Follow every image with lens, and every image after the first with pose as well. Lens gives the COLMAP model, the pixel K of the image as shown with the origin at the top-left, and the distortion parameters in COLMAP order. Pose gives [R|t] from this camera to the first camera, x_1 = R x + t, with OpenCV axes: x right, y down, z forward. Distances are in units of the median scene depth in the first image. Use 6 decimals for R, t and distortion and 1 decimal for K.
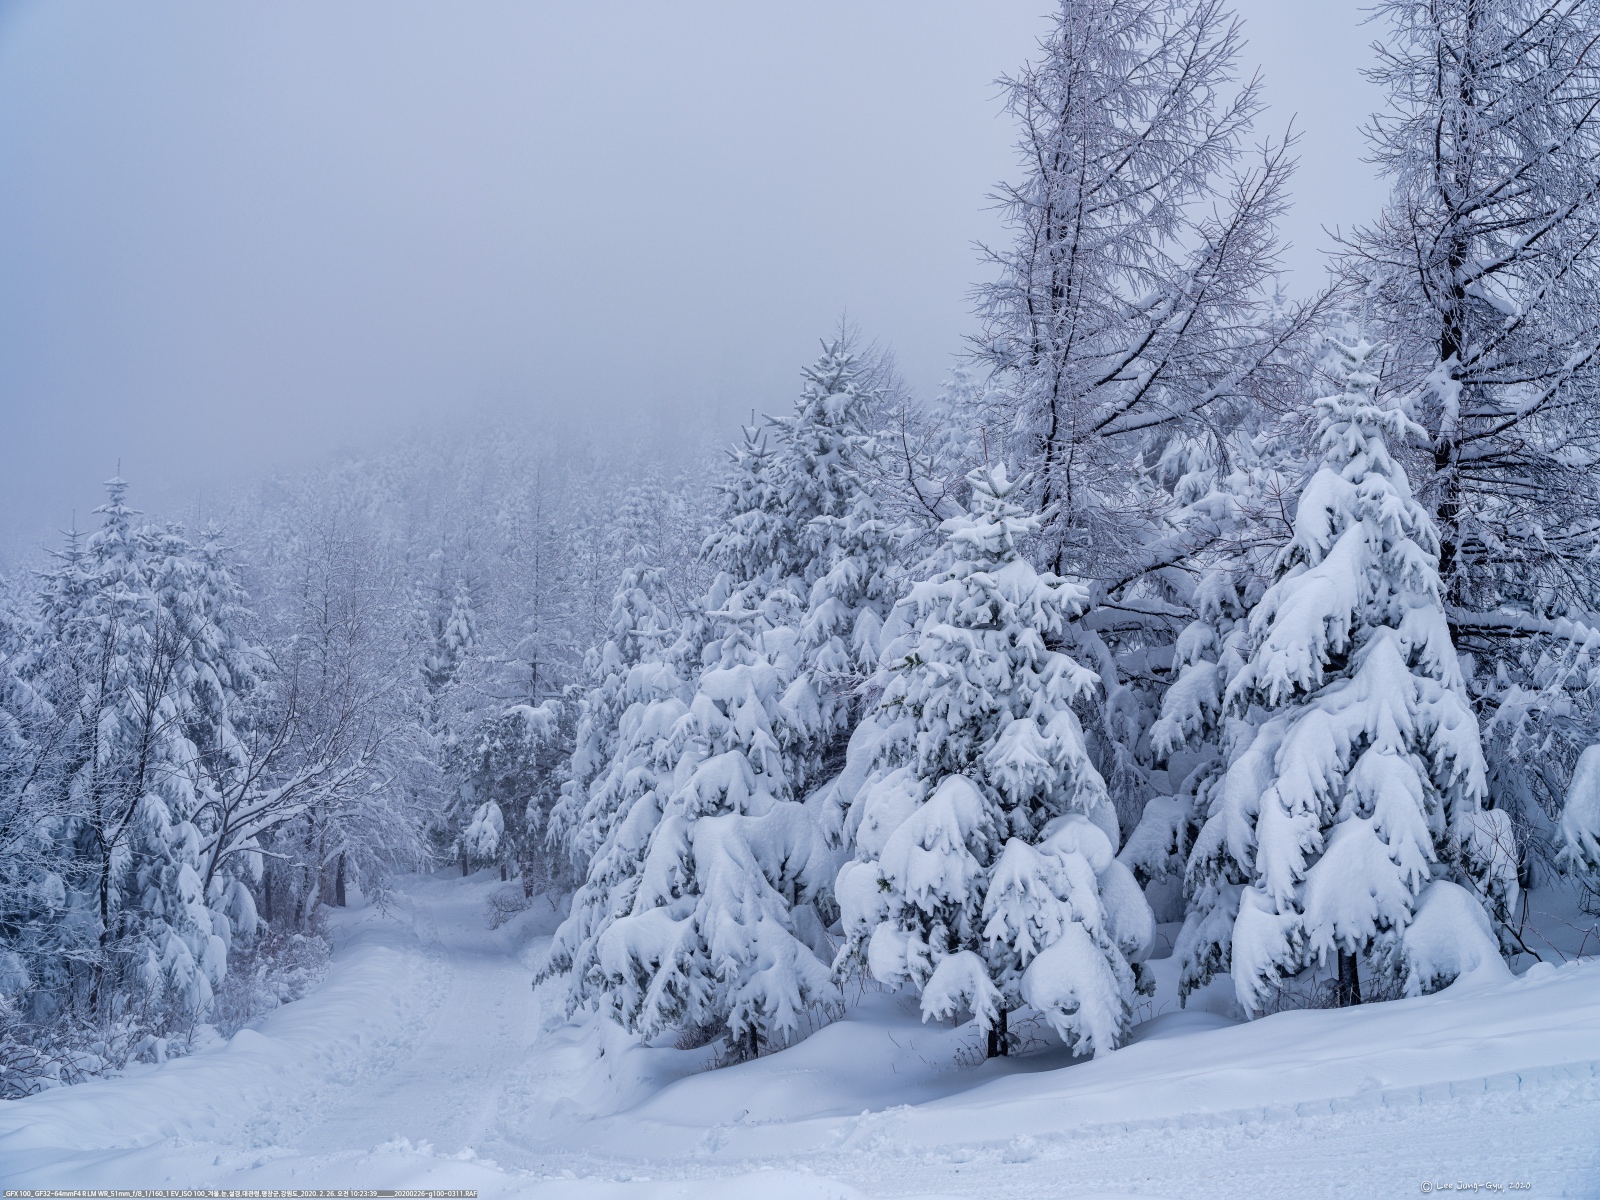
lens RADIAL K [[2389.4, 0, 796.9], [0, 2389.4, 602.4], [0, 0, 1]] dist [0.103277, 0.000000]
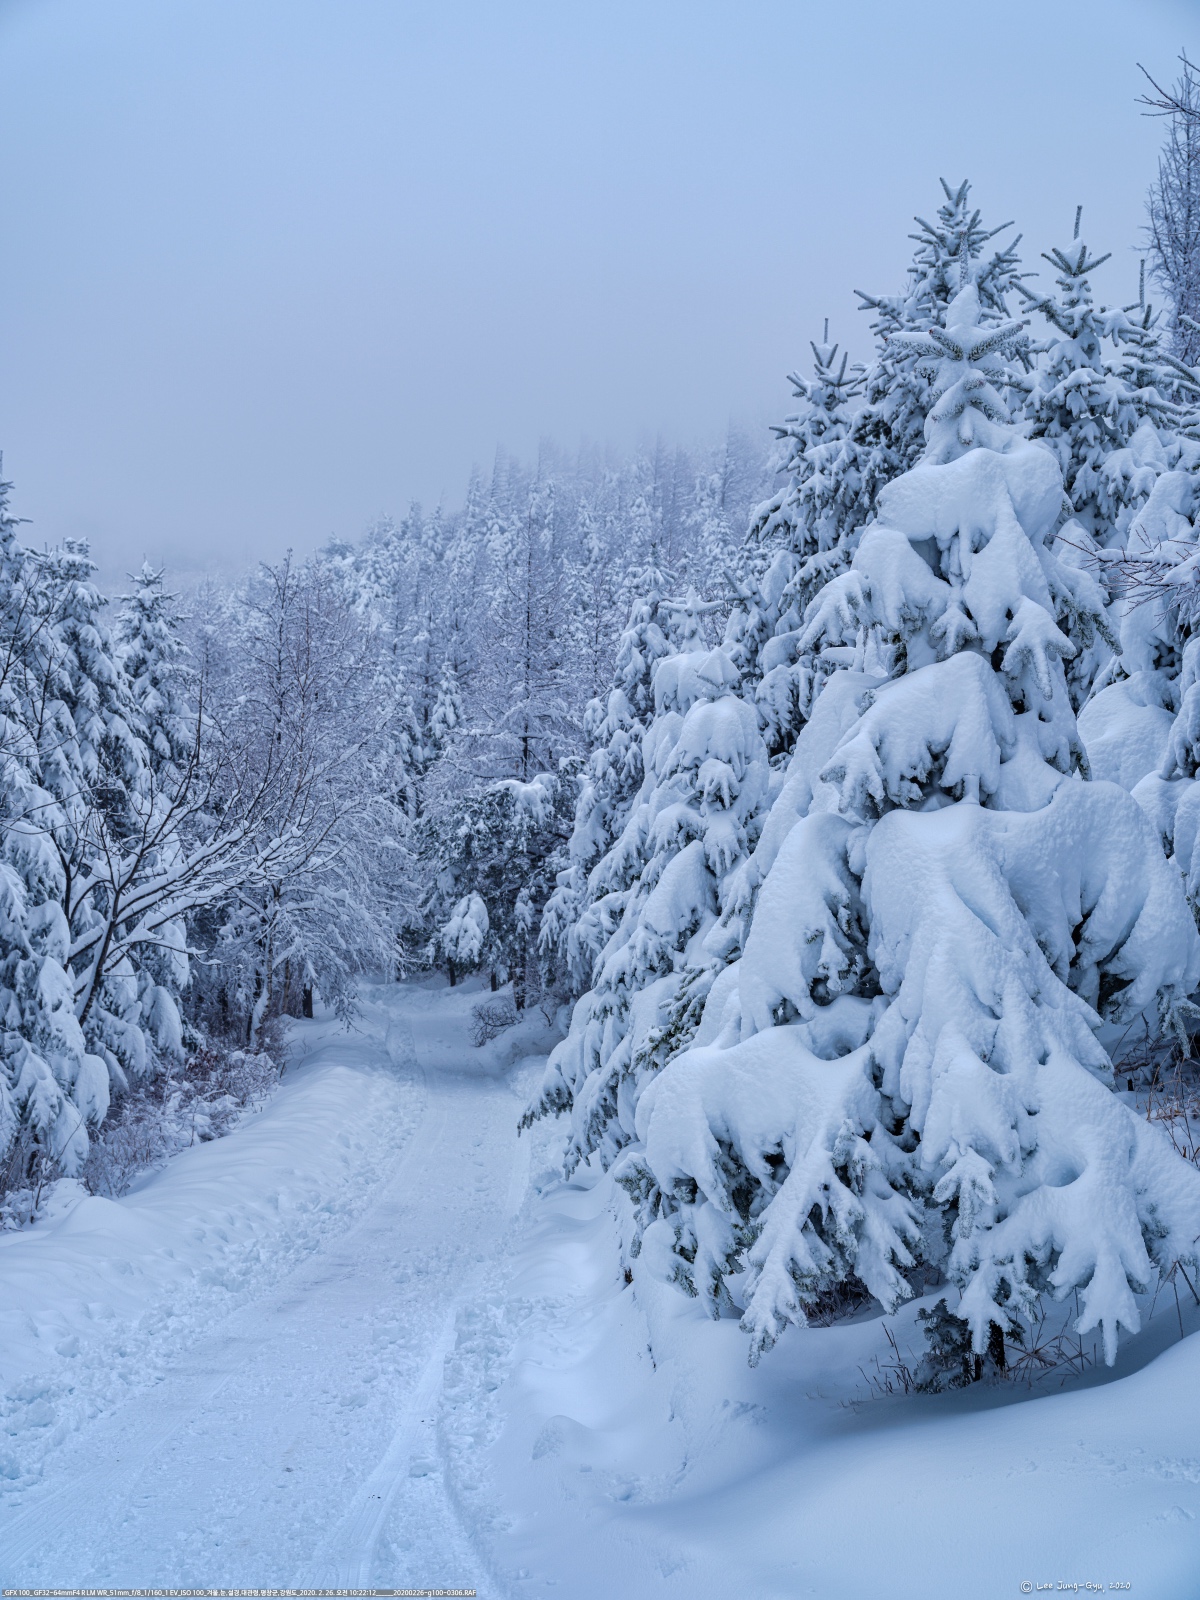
lens RADIAL K [[2389.4, 0, 600.3], [0, 2389.4, 797.9], [0, 0, 1]] dist [0.103277, 0.000000]
pose [[0.996781, 0.000626, -0.080173, -0.027548], [0.002014, 0.999458, 0.032856, 0.035964], [0.080150, -0.032911, 0.996239, 0.284267]]
